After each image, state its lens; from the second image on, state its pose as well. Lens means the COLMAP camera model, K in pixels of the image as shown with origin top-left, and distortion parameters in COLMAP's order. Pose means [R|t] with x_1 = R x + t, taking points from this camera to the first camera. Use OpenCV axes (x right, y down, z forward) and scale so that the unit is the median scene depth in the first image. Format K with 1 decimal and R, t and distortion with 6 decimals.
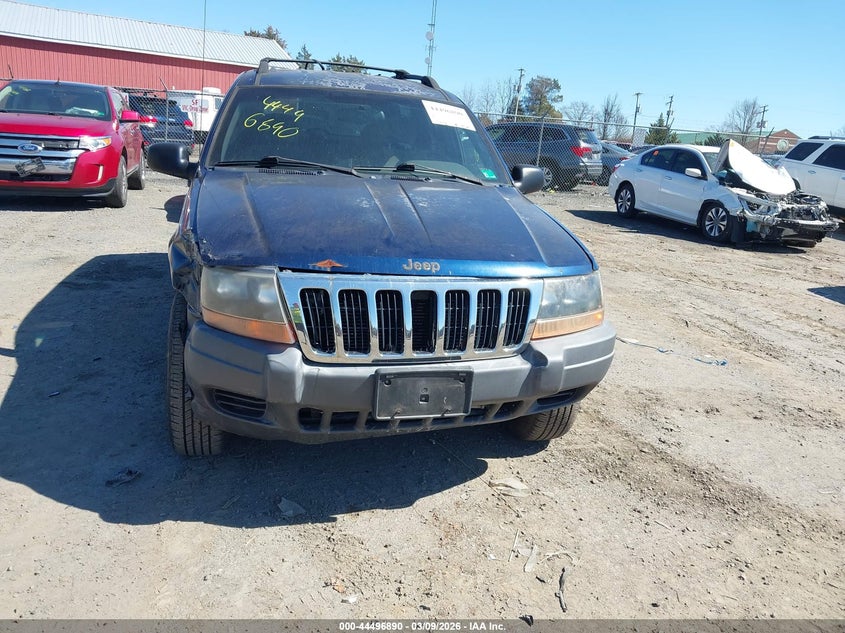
lens RADIAL K [[654.5, 0, 425.7], [0, 654.5, 317.2], [0, 0, 1]] dist [0.016984, -0.043903]
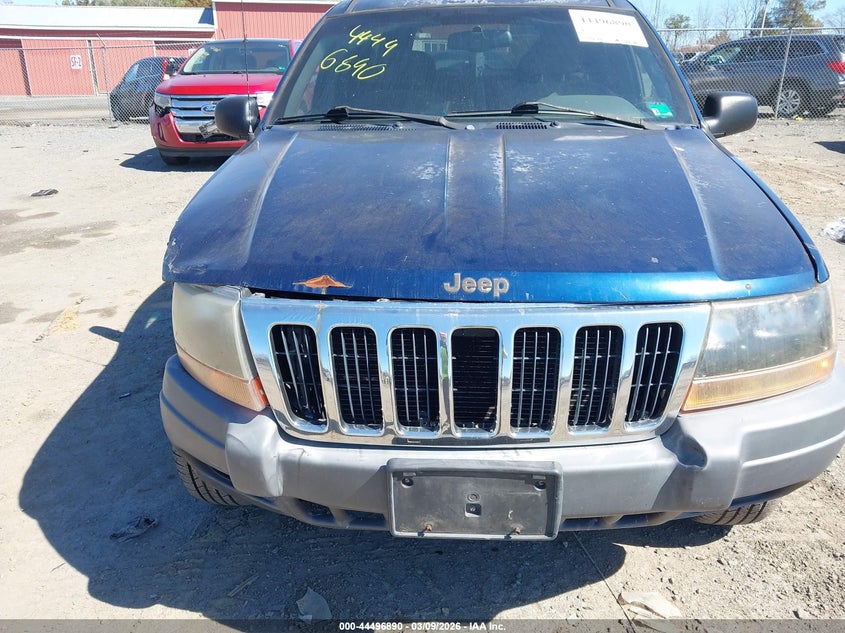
lens RADIAL K [[654.5, 0, 415.6], [0, 654.5, 316.8], [0, 0, 1]] dist [0.016984, -0.043903]
pose [[0.944752, 0.037164, -0.325674, 0.116653], [-0.009150, 0.996155, 0.087131, -0.087264], [0.327660, -0.079337, 0.941459, 0.367331]]
